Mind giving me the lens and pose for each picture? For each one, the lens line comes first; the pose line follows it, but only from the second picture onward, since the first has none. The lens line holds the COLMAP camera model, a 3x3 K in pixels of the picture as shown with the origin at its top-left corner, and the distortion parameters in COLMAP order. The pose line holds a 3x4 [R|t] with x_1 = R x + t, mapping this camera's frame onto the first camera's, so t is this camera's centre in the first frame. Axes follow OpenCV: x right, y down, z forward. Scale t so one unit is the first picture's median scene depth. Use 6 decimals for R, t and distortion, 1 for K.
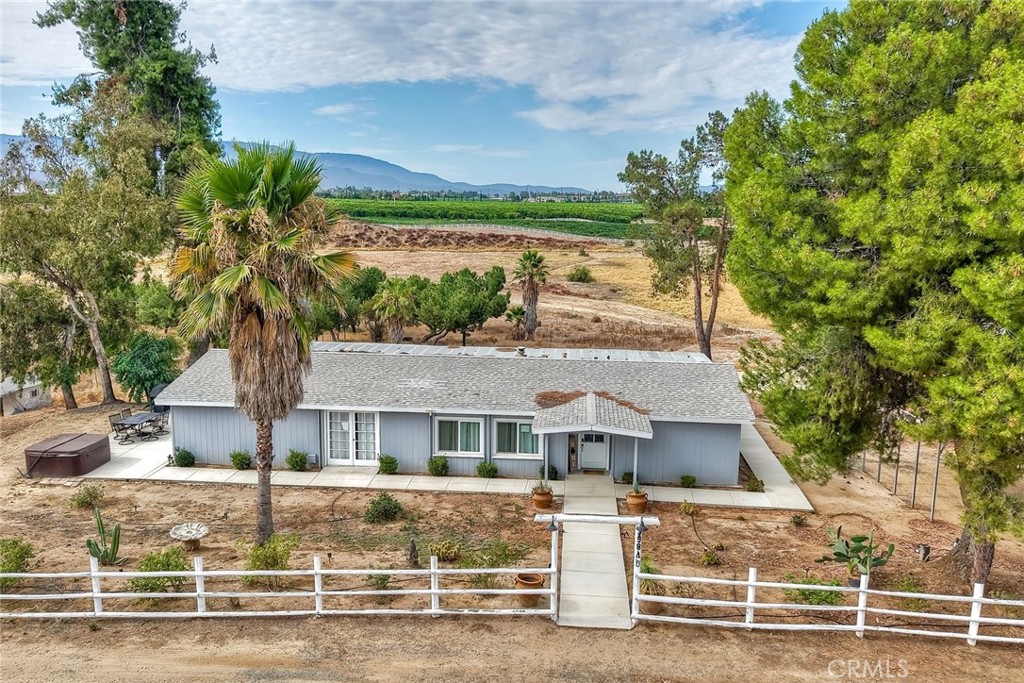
lens RADIAL K [[815.0, 0, 512.0], [0, 815.0, 341.5], [0, 0, 1]] dist [0.018378, -0.002050]
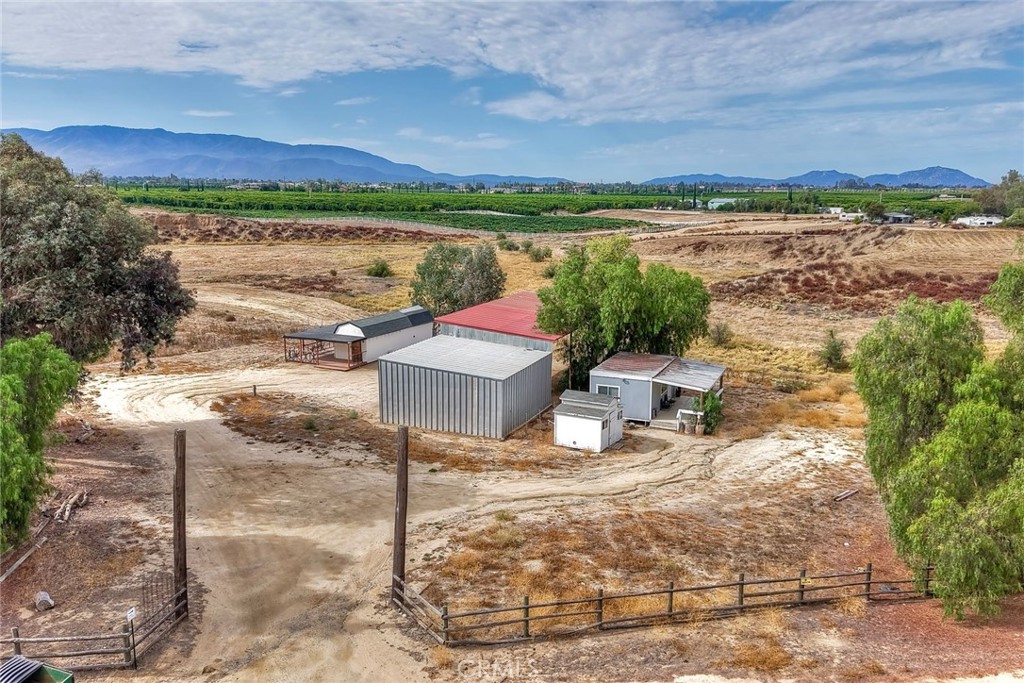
lens RADIAL K [[811.2, 0, 514.1], [0, 811.2, 337.4], [0, 0, 1]] dist [0.026121, -0.011714]
pose [[0.999789, -0.009928, 0.017994, 1.675141], [0.009796, 0.999925, 0.007404, -0.027559], [-0.018066, -0.007226, 0.999811, -0.002756]]
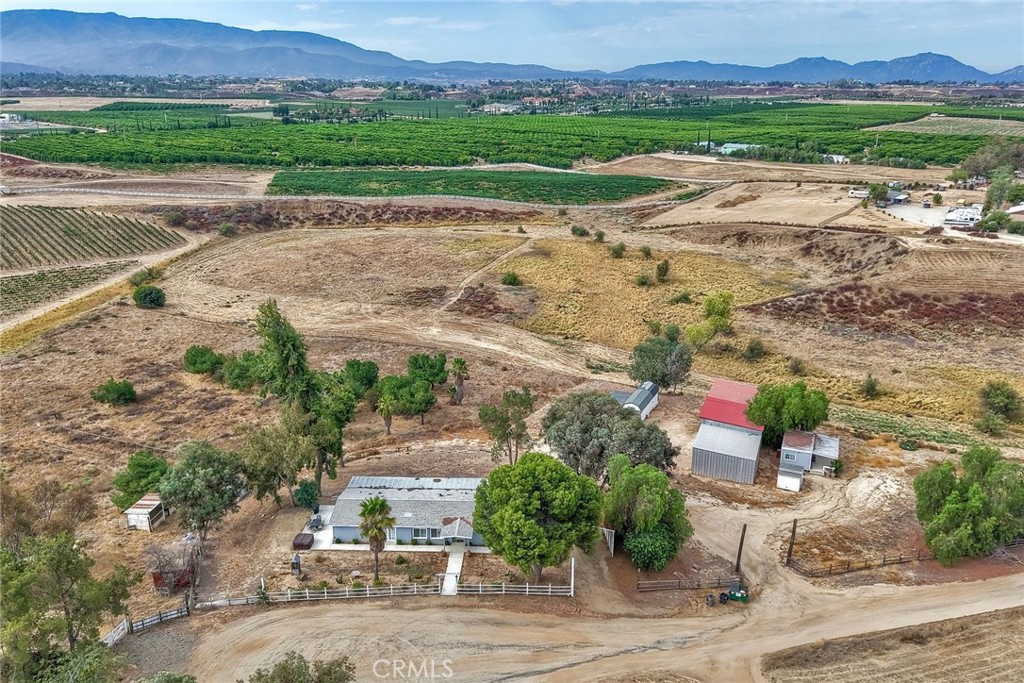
lens RADIAL K [[822.5, 0, 512.0], [0, 822.5, 341.5], [0, 0, 1]] dist [0.044860, -0.064299]
pose [[0.998844, -0.024849, 0.041138, 0.205220], [0.018931, 0.990188, 0.138451, -1.192678], [-0.044175, -0.137512, 0.989514, -2.410618]]
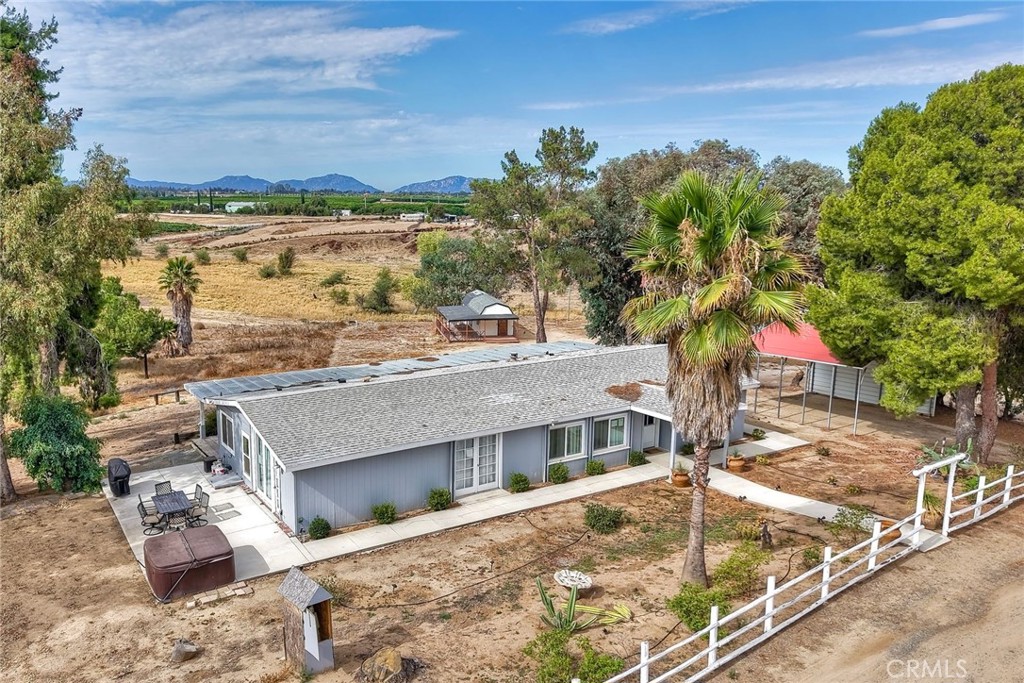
lens RADIAL K [[808.0, 0, 442.3], [0, 808.0, 356.2], [0, 0, 1]] dist [0.004740, -0.002423]
pose [[0.811145, -0.126347, 0.571034, -0.800323], [0.110769, 0.991903, 0.062123, -0.076681], [-0.574259, 0.012862, 0.818572, 0.254552]]
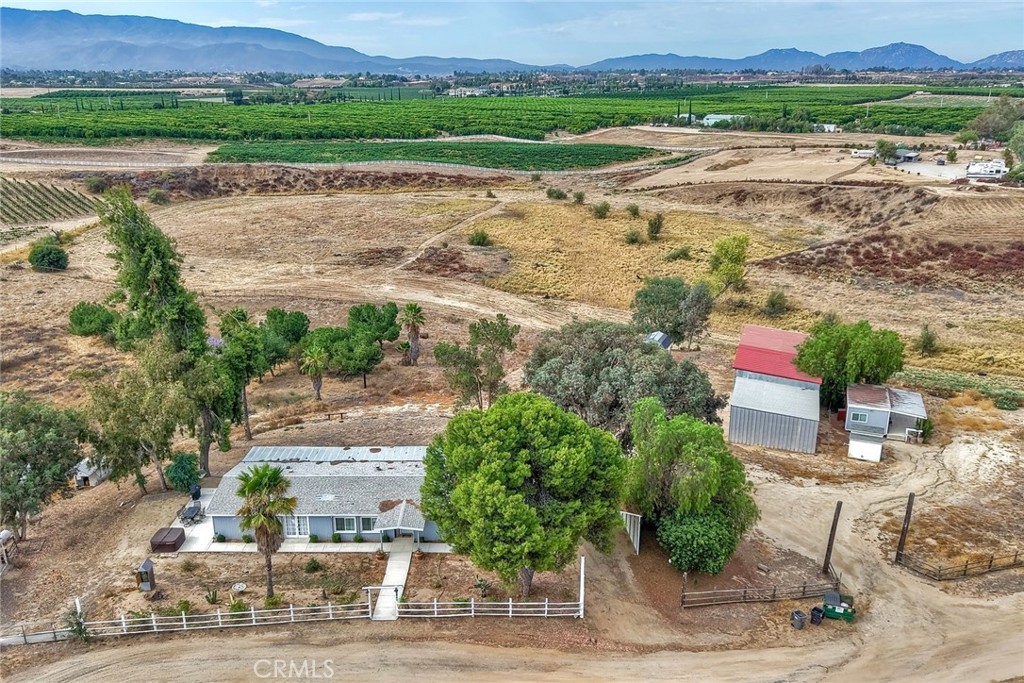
lens RADIAL K [[841.6, 0, 491.9], [0, 841.6, 341.9], [0, 0, 1]] dist [0.010167, 0.008556]
pose [[0.997834, -0.038983, 0.052991, 0.244349], [0.031359, 0.989966, 0.137779, -0.715601], [-0.057831, -0.135819, 0.989044, -1.299039]]
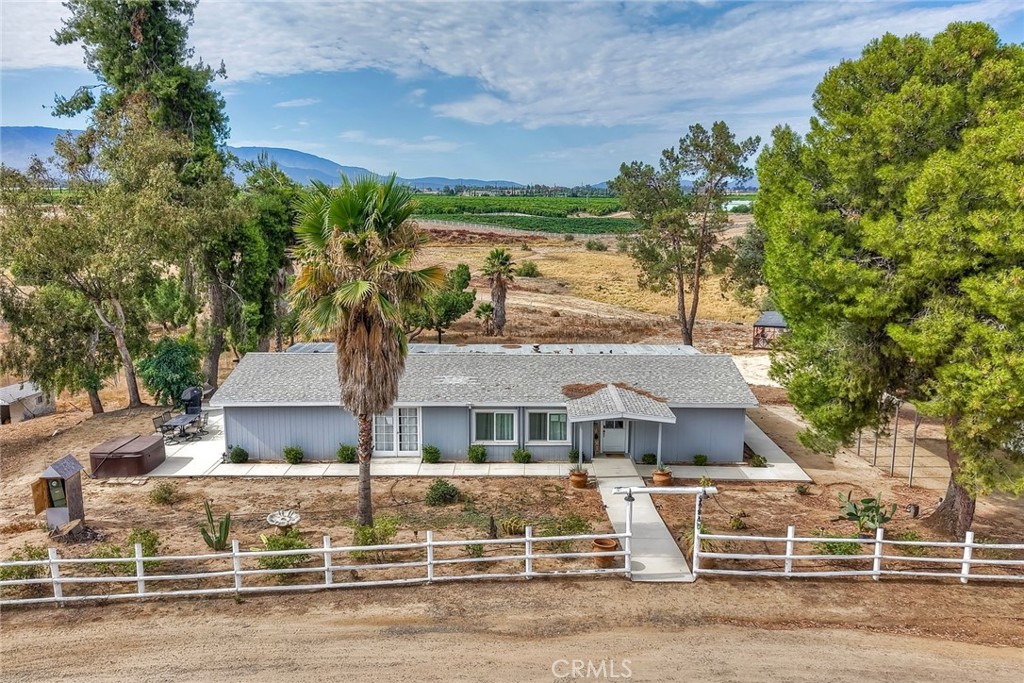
lens RADIAL K [[811.0, 0, 513.2], [0, 811.0, 343.0], [0, 0, 1]] dist [0.026277, -0.012645]
pose [[0.996465, -0.023051, 0.080781, -0.131716], [0.022230, 0.999692, 0.011053, -0.009213], [-0.081011, -0.009218, 0.996671, -0.101176]]
